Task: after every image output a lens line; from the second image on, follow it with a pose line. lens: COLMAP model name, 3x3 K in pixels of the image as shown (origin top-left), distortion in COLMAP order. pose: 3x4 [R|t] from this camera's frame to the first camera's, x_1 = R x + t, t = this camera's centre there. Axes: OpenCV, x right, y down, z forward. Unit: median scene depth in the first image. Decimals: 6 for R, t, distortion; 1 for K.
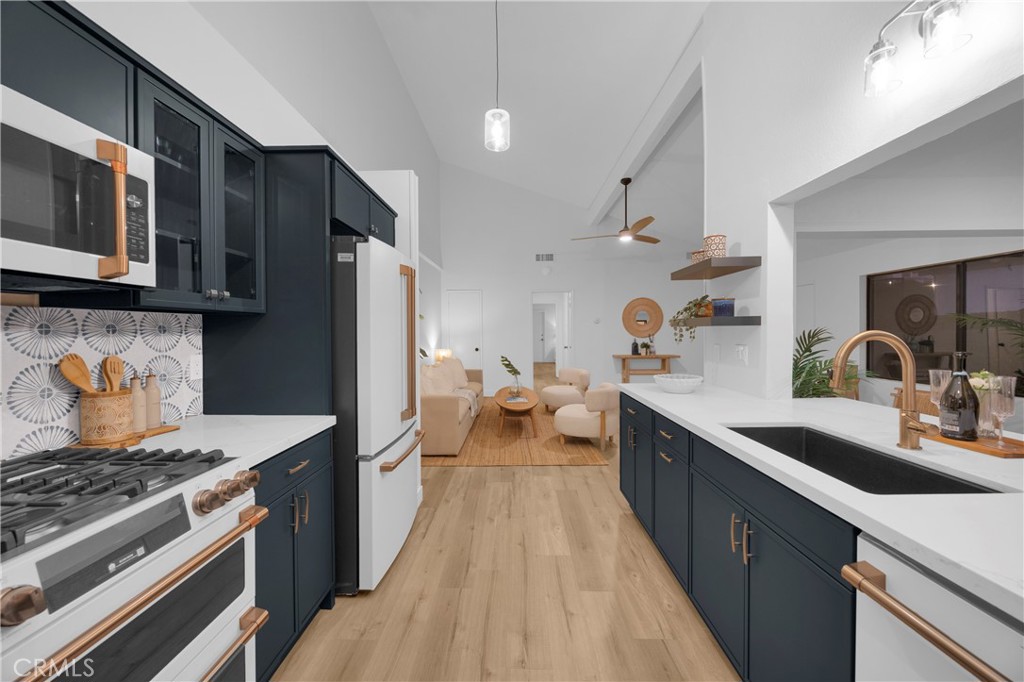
lens RADIAL K [[385.9, 0, 509.1], [0, 385.9, 334.2], [0, 0, 1]] dist [-0.003020, -0.000067]
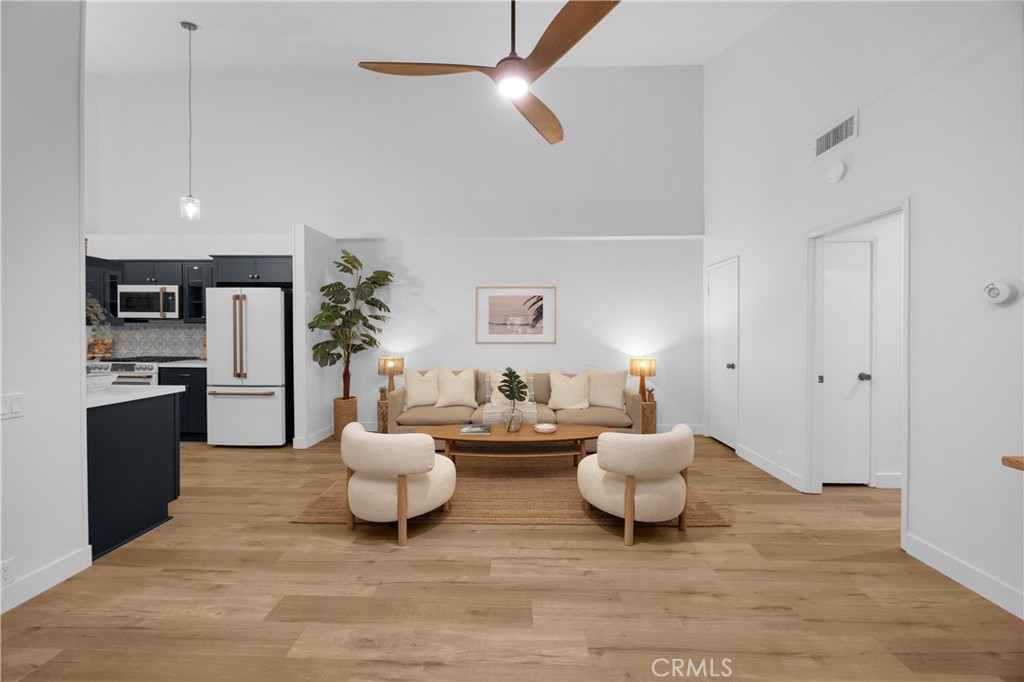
lens RADIAL K [[385.9, 0, 509.1], [0, 385.9, 334.2], [0, 0, 1]] dist [-0.003020, -0.000067]
pose [[-0.009468, 0.014117, -0.999856, 1.737049], [-0.013758, 0.999804, 0.014247, -0.034043], [0.999861, 0.013891, -0.009272, 2.567944]]
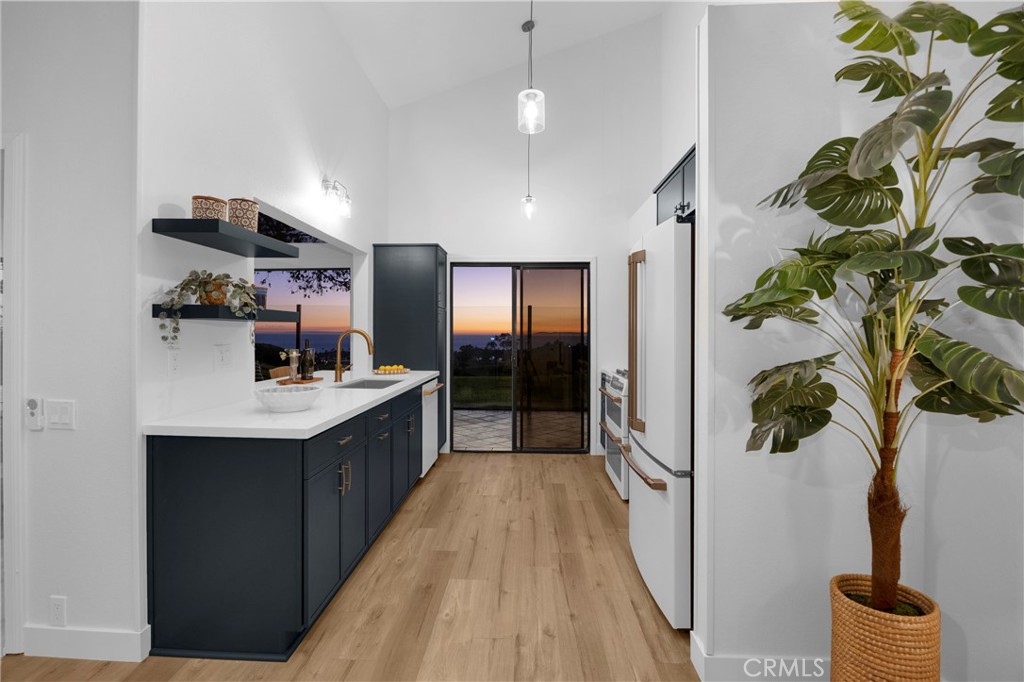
lens RADIAL K [[454.1, 0, 511.2], [0, 454.1, 336.7], [0, 0, 1]] dist [-0.018006, -0.000217]
pose [[-0.999868, -0.000258, 0.016240, 0.000580], [-0.000018, 0.999891, 0.014746, -0.001990], [-0.016242, 0.014744, -0.999759, 2.248007]]
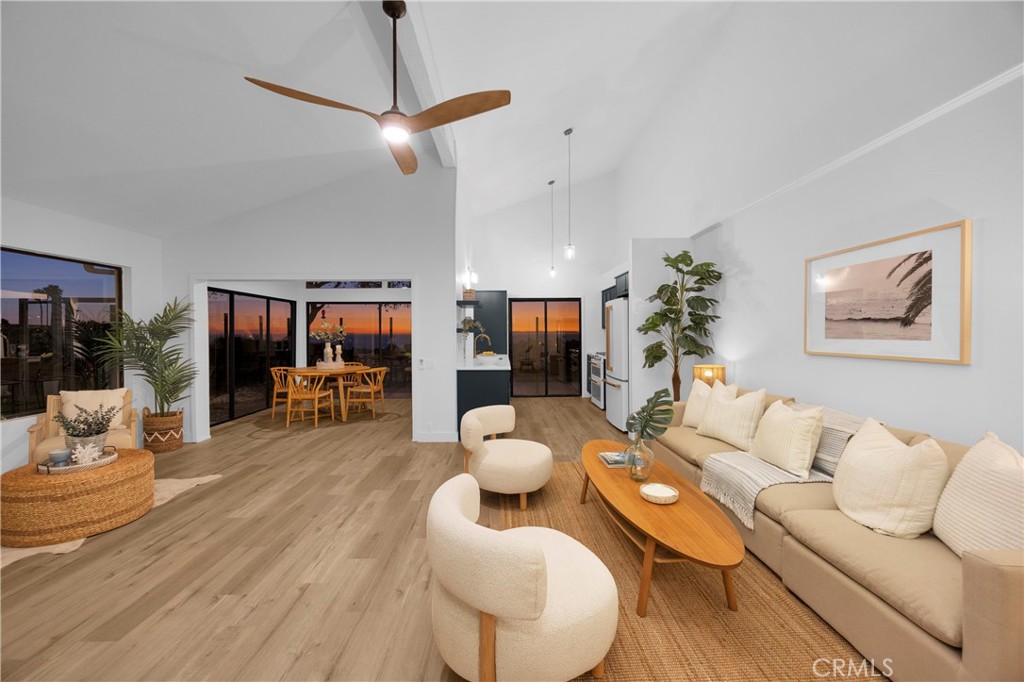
lens RADIAL K [[385.9, 0, 509.1], [0, 385.9, 334.2], [0, 0, 1]] dist [-0.003020, -0.000067]
pose [[-0.999390, 0.009773, -0.033526, 0.480976], [0.009318, 0.999863, 0.013702, -0.044588], [0.033656, 0.013381, -0.999344, 3.730882]]
